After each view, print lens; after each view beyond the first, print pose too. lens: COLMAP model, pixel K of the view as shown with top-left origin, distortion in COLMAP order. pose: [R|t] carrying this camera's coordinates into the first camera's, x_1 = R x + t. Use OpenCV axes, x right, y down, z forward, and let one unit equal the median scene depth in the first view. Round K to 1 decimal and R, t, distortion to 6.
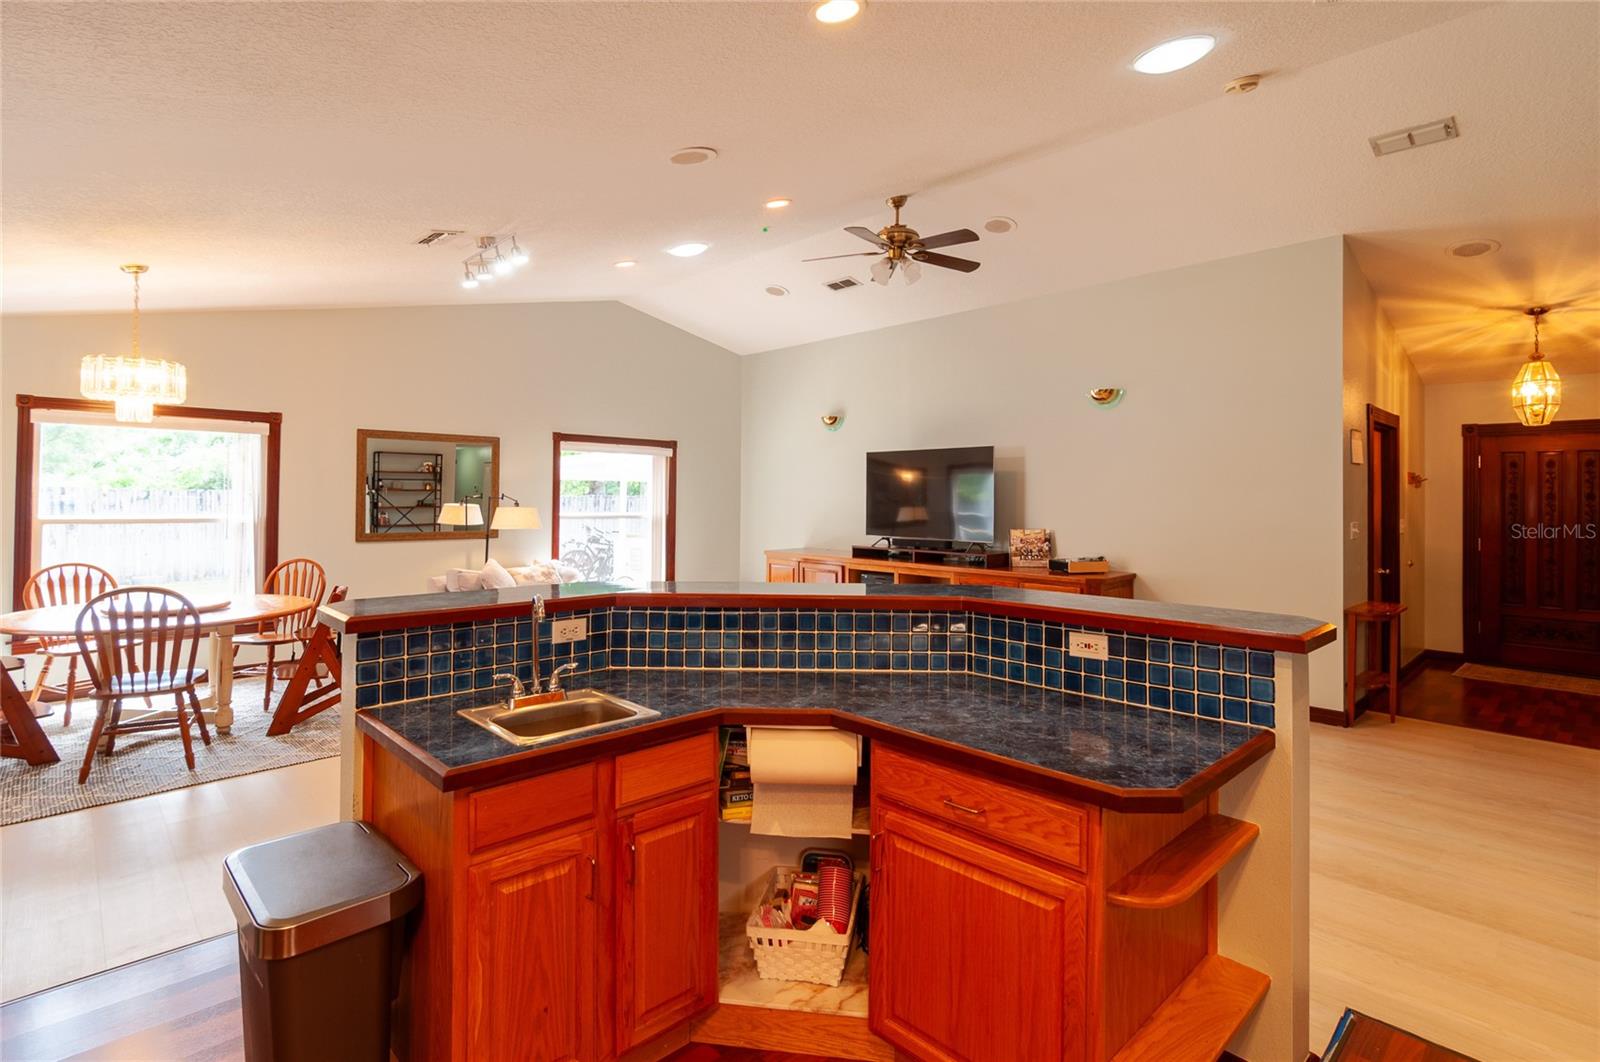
lens RADIAL K [[780.7, 0, 795.1], [0, 780.7, 485.7], [0, 0, 1]] dist [0.001960, 0.001257]
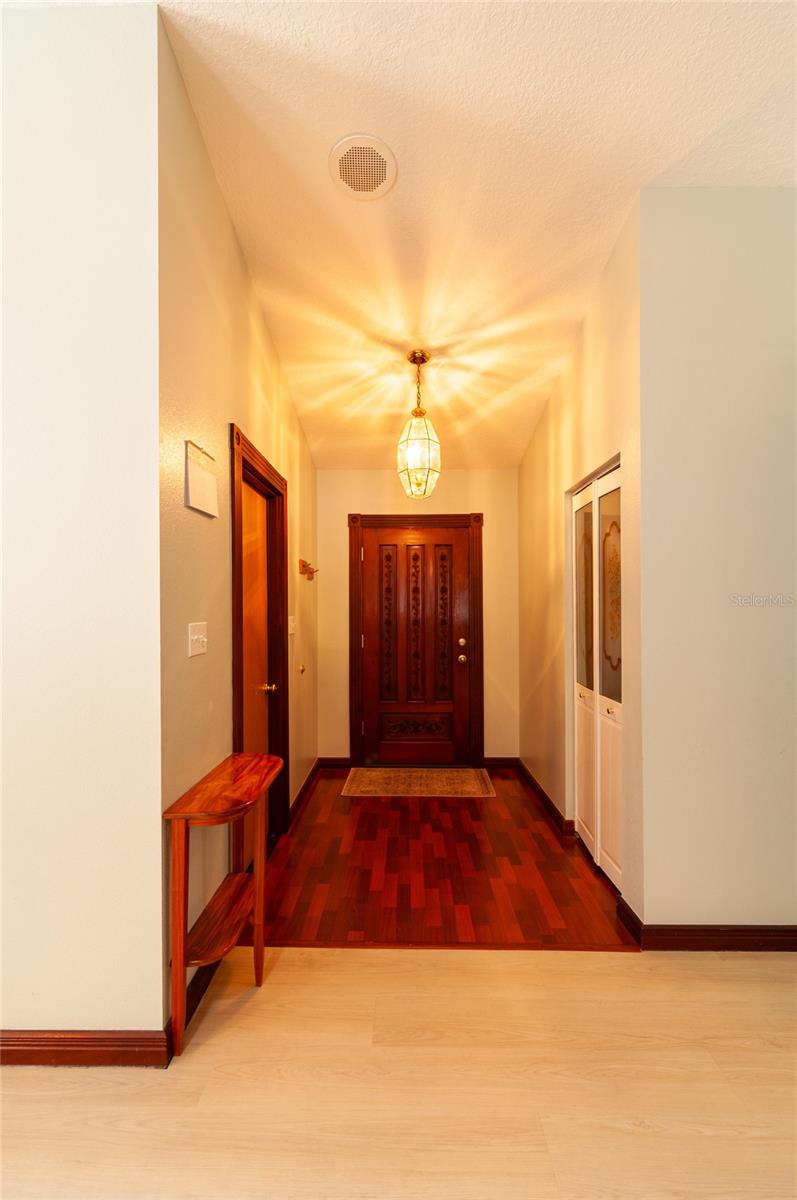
lens RADIAL K [[585.5, 0, 397.0], [0, 585.5, 603.4], [0, 0, 1]] dist [0.001960, 0.001257]
pose [[0.701244, -0.006913, 0.712888, 0.422785], [0.001021, 0.999962, 0.008693, 0.024460], [-0.712921, -0.005367, 0.701224, 0.501709]]
